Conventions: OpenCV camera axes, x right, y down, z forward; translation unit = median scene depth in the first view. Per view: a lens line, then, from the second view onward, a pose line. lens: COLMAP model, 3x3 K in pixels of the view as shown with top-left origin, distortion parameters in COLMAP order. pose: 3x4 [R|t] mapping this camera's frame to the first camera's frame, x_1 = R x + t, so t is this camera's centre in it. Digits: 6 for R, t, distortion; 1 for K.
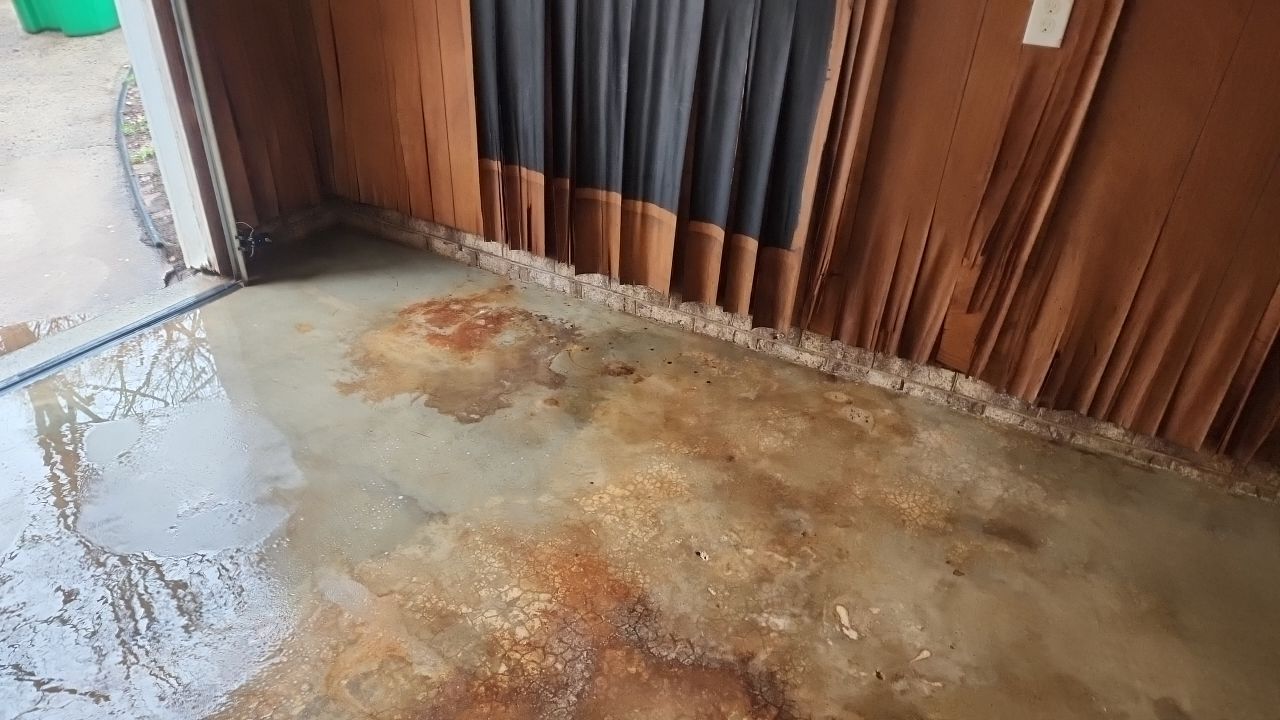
lens RADIAL K [[845.0, 0, 629.0], [0, 845.0, 370.0], [0, 0, 1]] dist [0.037519, -0.010737]
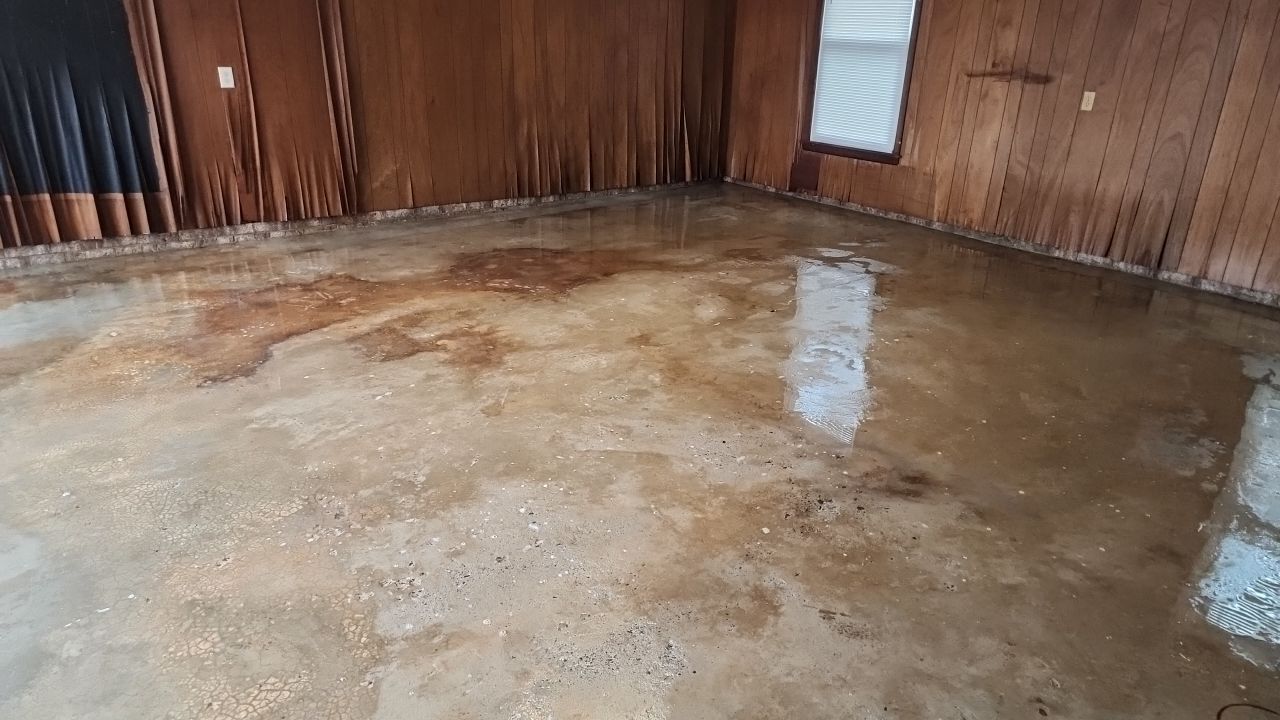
lens RADIAL K [[845.0, 0, 641.4], [0, 845.0, 364.0], [0, 0, 1]] dist [0.037519, -0.010737]
pose [[0.410378, -0.361788, 0.837078, -1.284799], [0.480133, 0.866120, 0.138954, 0.522993], [-0.775282, 0.344885, 0.529143, -0.965374]]
